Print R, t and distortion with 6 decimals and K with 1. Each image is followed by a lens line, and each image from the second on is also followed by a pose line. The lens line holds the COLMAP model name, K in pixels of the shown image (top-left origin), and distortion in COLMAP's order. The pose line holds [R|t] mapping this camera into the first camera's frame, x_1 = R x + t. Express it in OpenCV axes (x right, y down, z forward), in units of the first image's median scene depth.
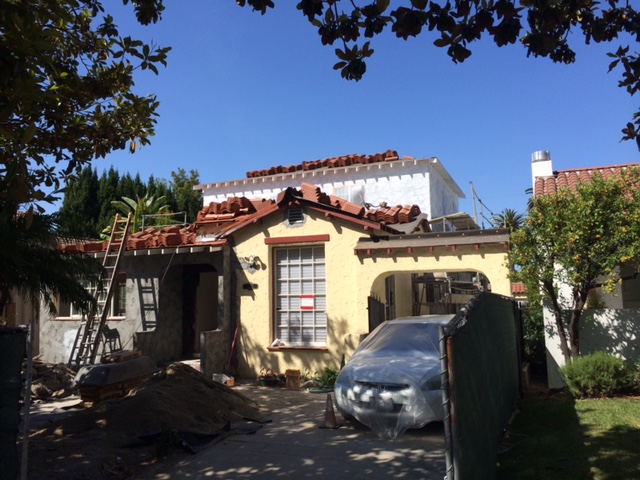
lens RADIAL K [[563.7, 0, 320.0], [0, 563.7, 240.0], [0, 0, 1]] dist [0.002499, 0.000954]
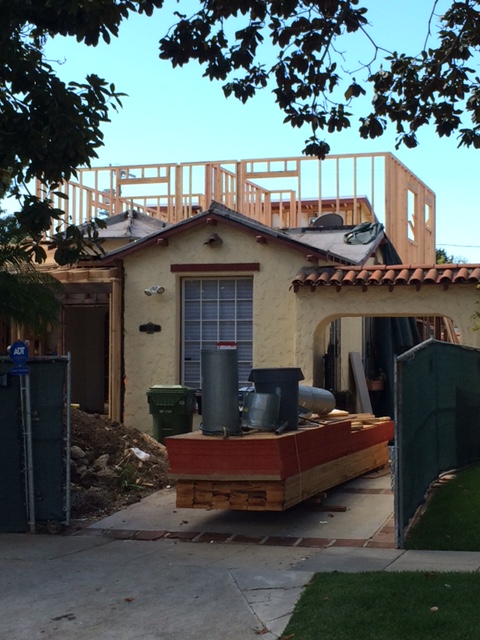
lens RADIAL K [[1181.6, 0, 258.8], [0, 1181.6, 319.9], [0, 0, 1]] dist [-0.013341, 2.230272]
pose [[0.997520, 0.024434, 0.066001, -0.092163], [-0.029216, 0.996941, 0.072489, -0.051034], [-0.064028, -0.074237, 0.995183, -0.621166]]
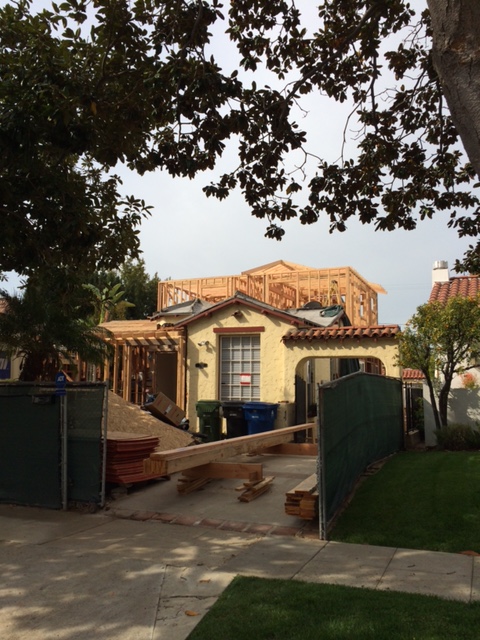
lens RADIAL K [[563.7, 0, 240.0], [0, 563.7, 320.0], [0, 0, 1]] dist [0.002499, 0.000954]
pose [[0.998972, 0.021750, -0.039767, 0.011150], [-0.021977, 0.999745, -0.005260, -0.016219], [0.039642, 0.006129, 0.999195, -0.276759]]
